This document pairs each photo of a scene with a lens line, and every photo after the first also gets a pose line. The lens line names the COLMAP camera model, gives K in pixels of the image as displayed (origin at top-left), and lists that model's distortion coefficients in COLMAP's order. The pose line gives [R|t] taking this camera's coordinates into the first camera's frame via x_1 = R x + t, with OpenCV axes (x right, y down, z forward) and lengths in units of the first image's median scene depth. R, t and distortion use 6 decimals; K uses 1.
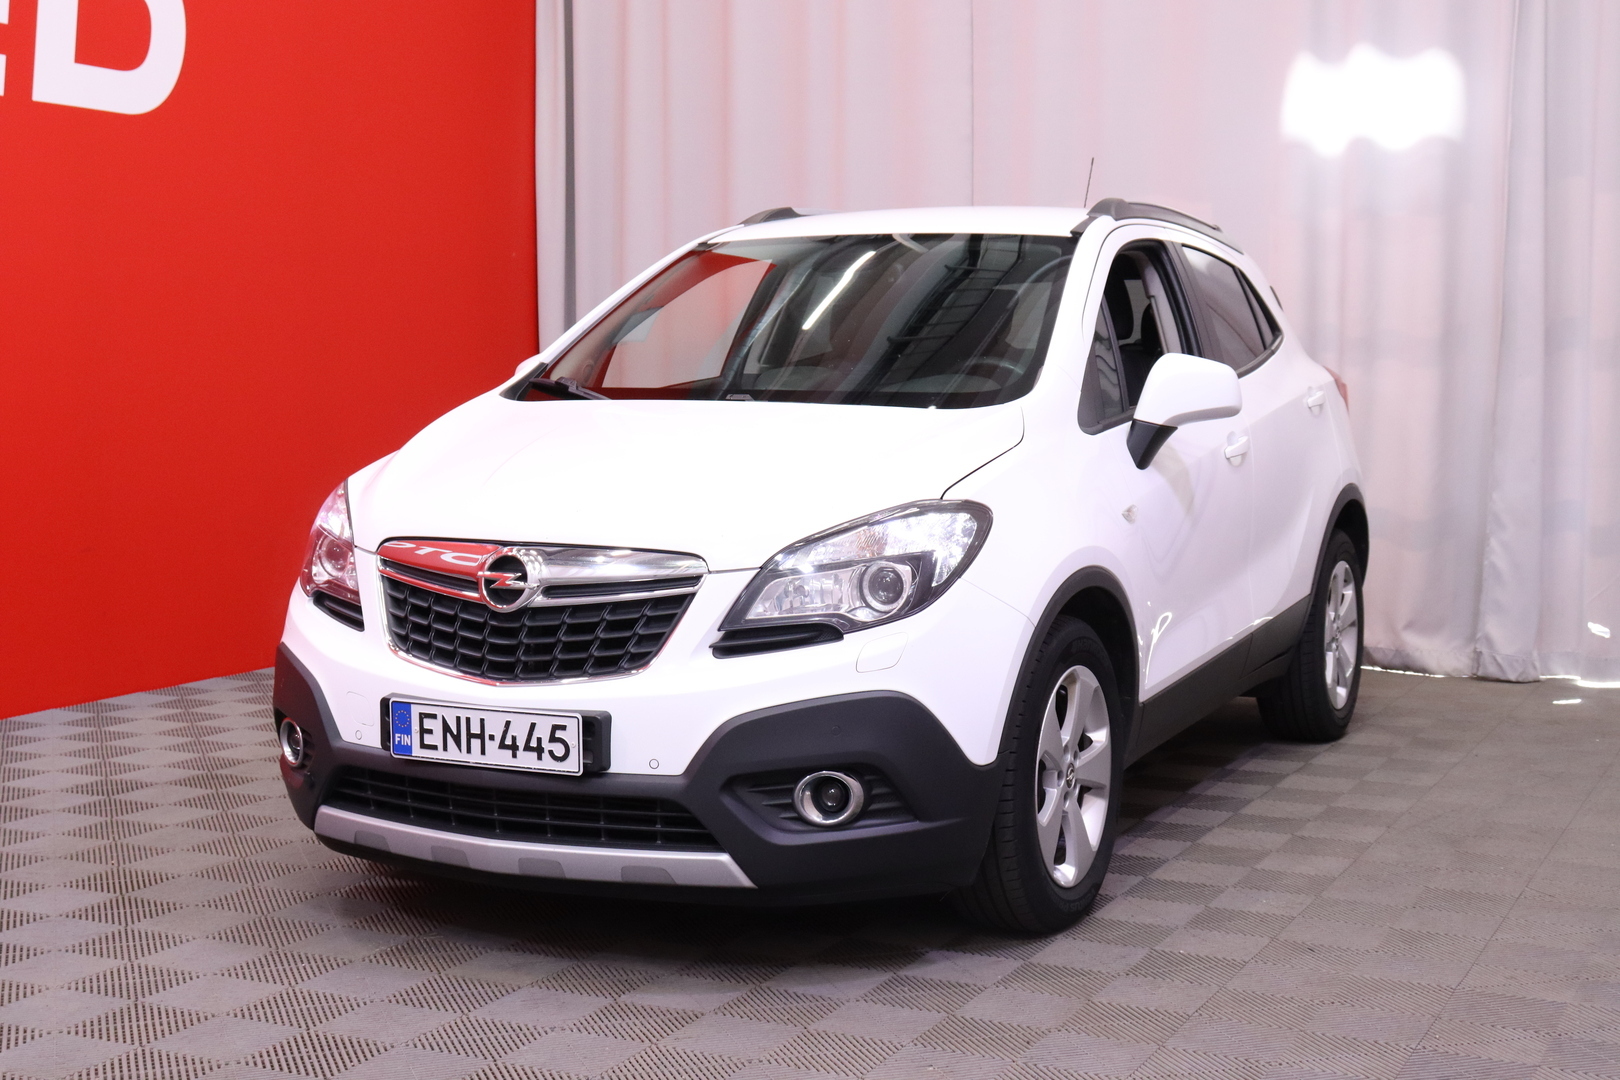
lens RADIAL K [[2149.6, 0, 810.0], [0, 2149.6, 540.0], [0, 0, 1]] dist [-0.002242, 0.026356]
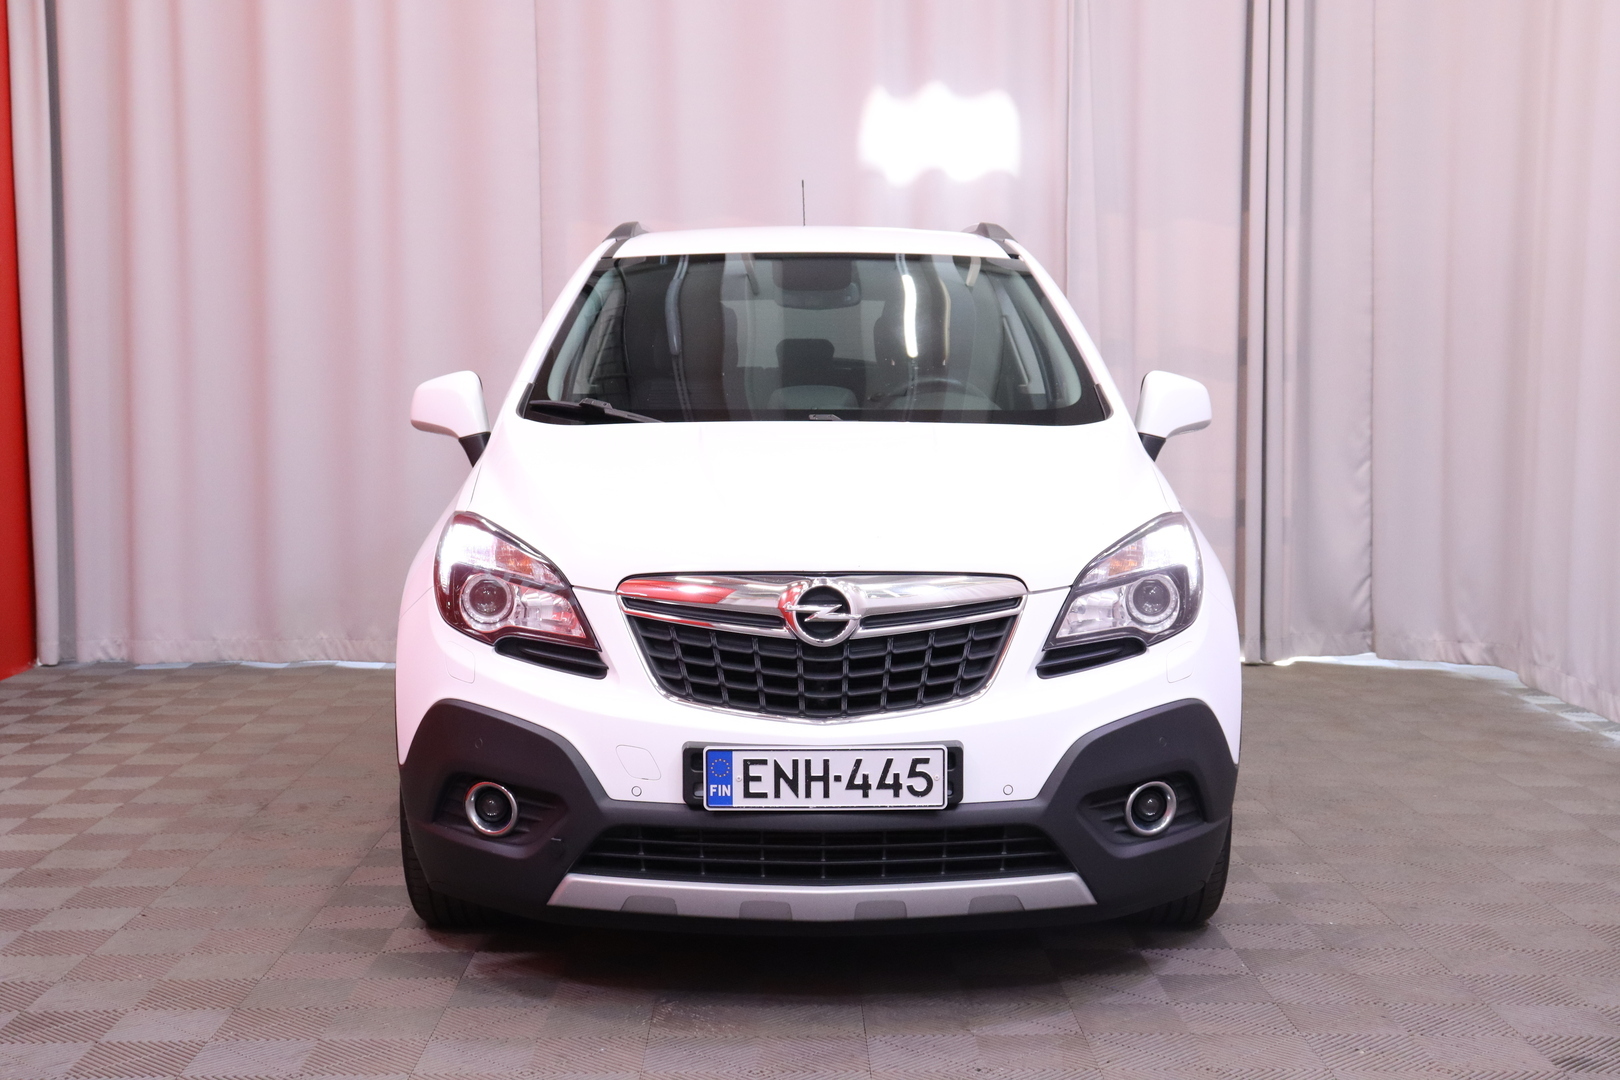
lens RADIAL K [[2149.6, 0, 810.0], [0, 2149.6, 540.0], [0, 0, 1]] dist [-0.002242, 0.026356]
pose [[0.895239, -0.038900, 0.443884, -0.572843], [0.042431, 0.999097, 0.001979, -0.015642], [-0.443561, 0.017063, 0.896082, 0.152090]]
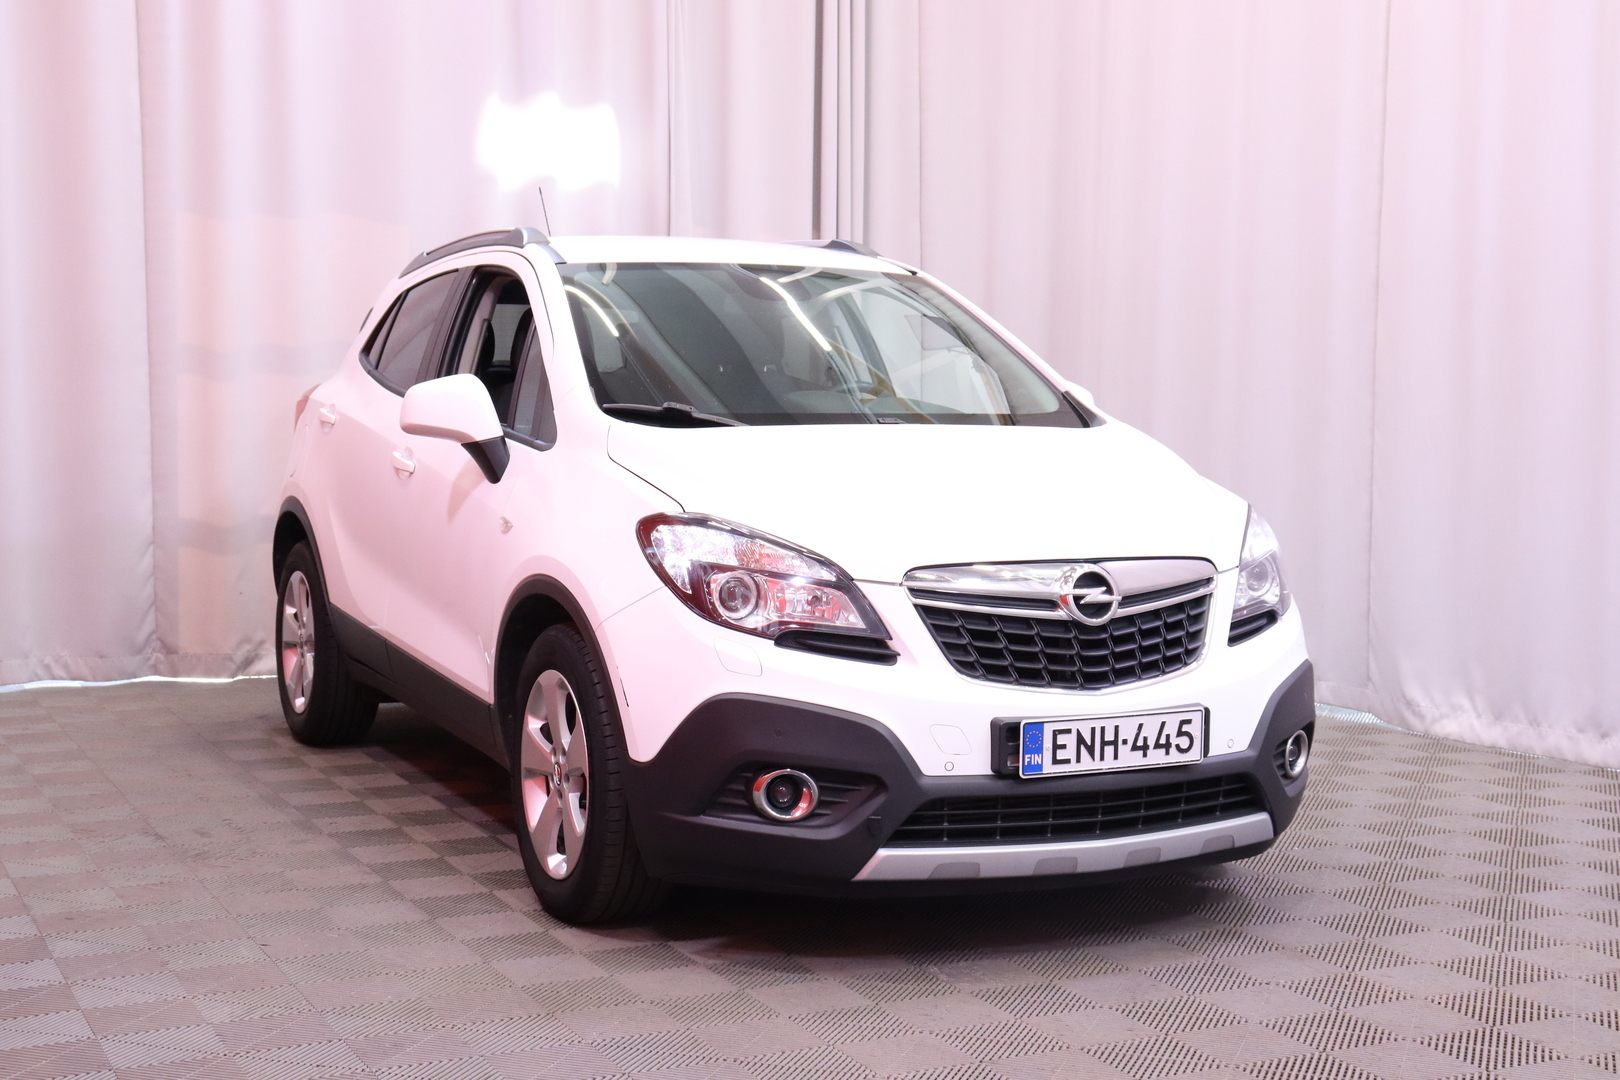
lens RADIAL K [[2149.6, 0, 810.0], [0, 2149.6, 540.0], [0, 0, 1]] dist [-0.002242, 0.026356]
pose [[0.625194, -0.057267, 0.778365, -1.065306], [0.061188, 0.997831, 0.024266, -0.043433], [-0.778067, 0.032455, 0.627342, 0.445578]]
